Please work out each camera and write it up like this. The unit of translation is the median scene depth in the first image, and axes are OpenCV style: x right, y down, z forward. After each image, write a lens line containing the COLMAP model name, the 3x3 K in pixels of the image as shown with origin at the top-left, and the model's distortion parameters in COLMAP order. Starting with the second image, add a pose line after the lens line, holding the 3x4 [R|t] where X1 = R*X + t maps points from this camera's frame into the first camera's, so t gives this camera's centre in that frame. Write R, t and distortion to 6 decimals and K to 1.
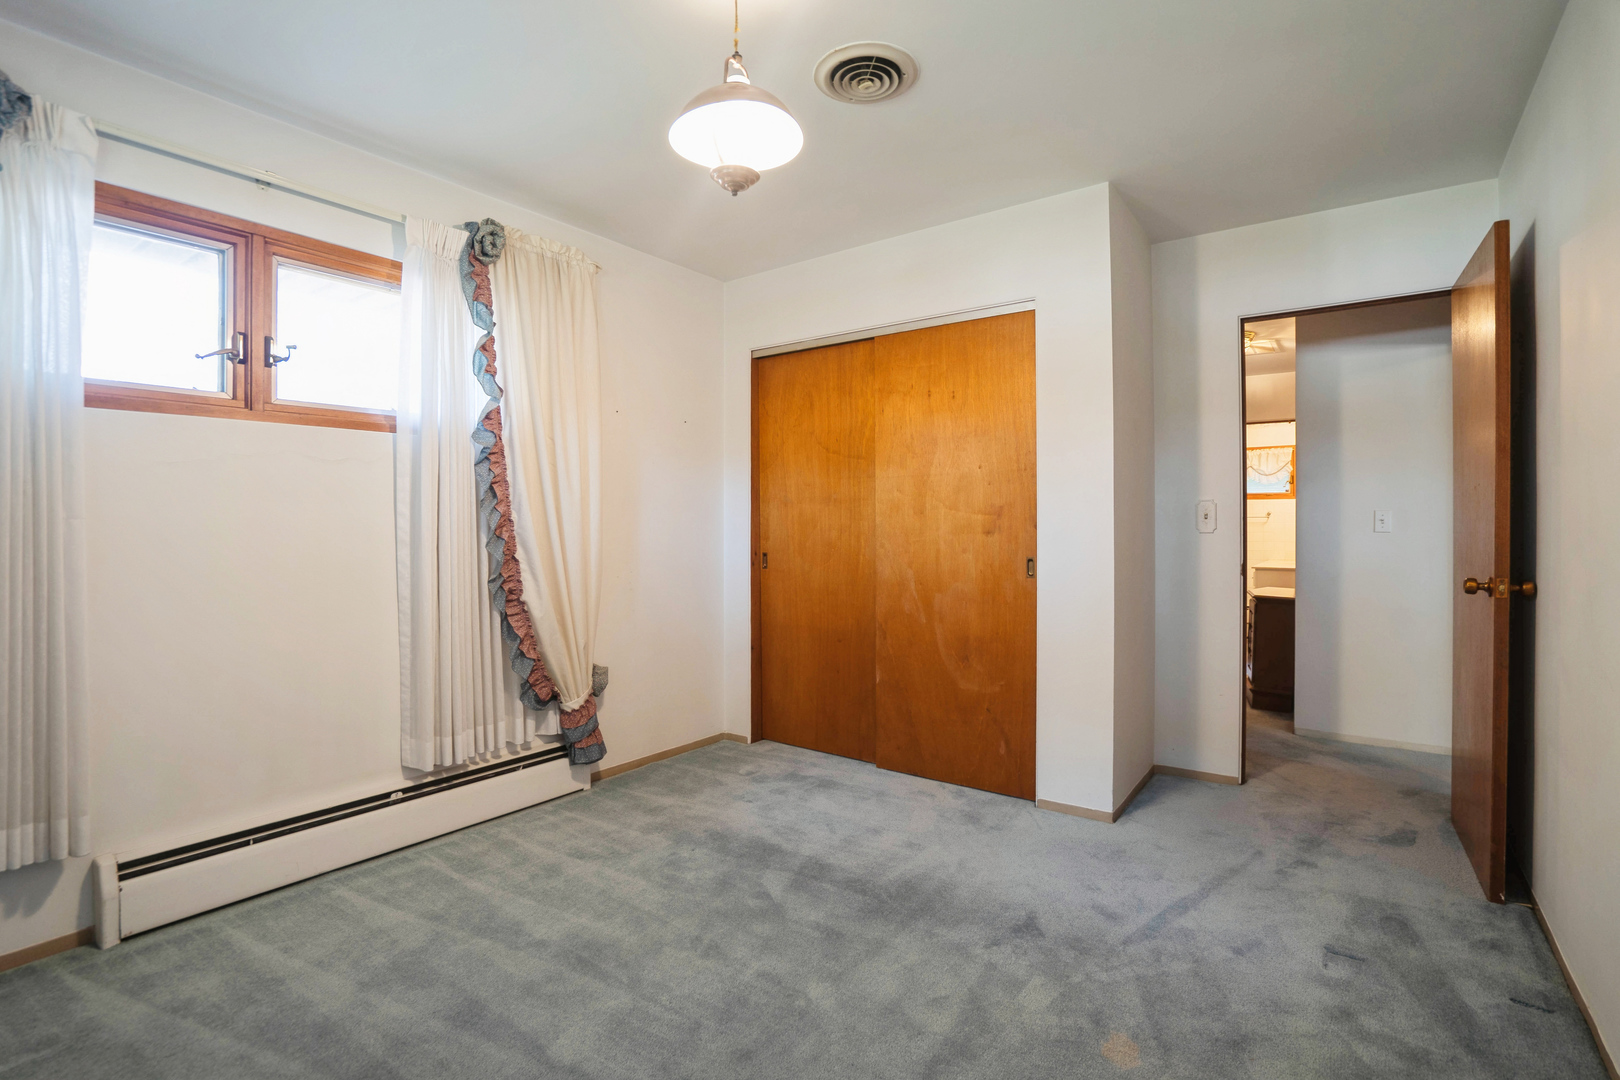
lens RADIAL K [[788.4, 0, 817.5], [0, 788.4, 522.0], [0, 0, 1]] dist [-0.000584, 0.000836]
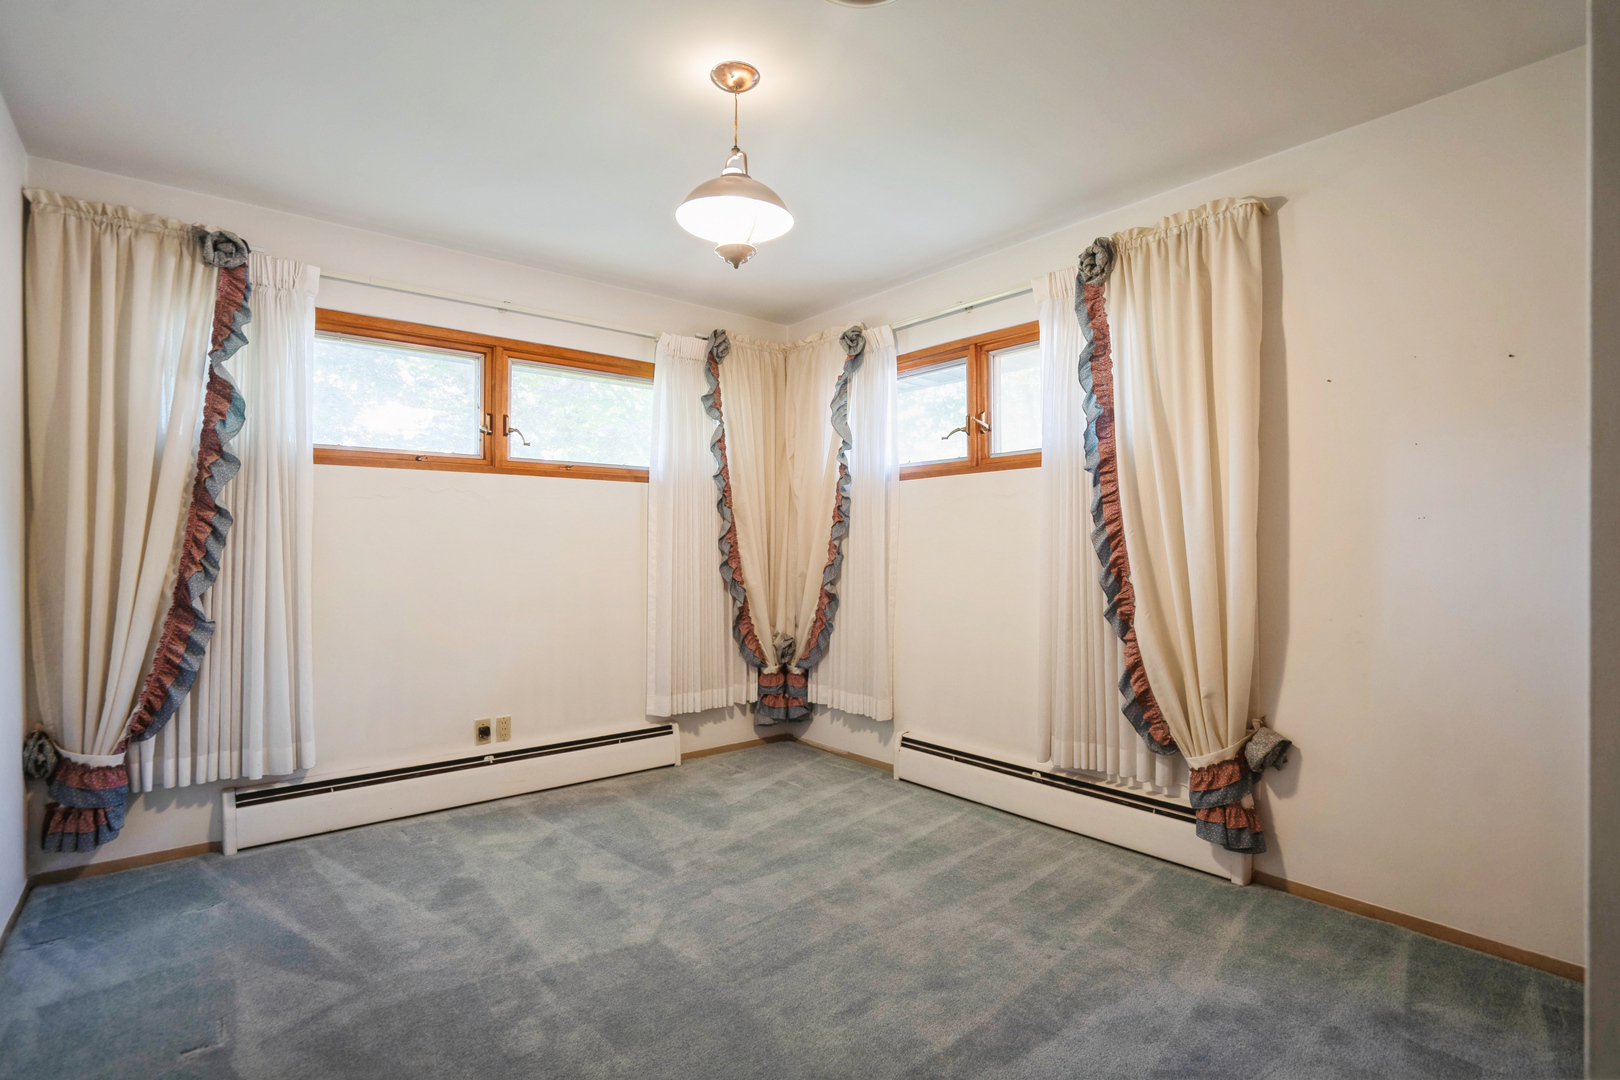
lens RADIAL K [[802.3, 0, 816.5], [0, 802.3, 548.0], [0, 0, 1]] dist [-0.002010, 0.000120]
pose [[-0.249972, 0.000405, -0.968253, 0.668035], [0.008013, 0.999967, -0.001650, 0.007230], [0.968220, -0.008171, -0.249967, 0.927559]]
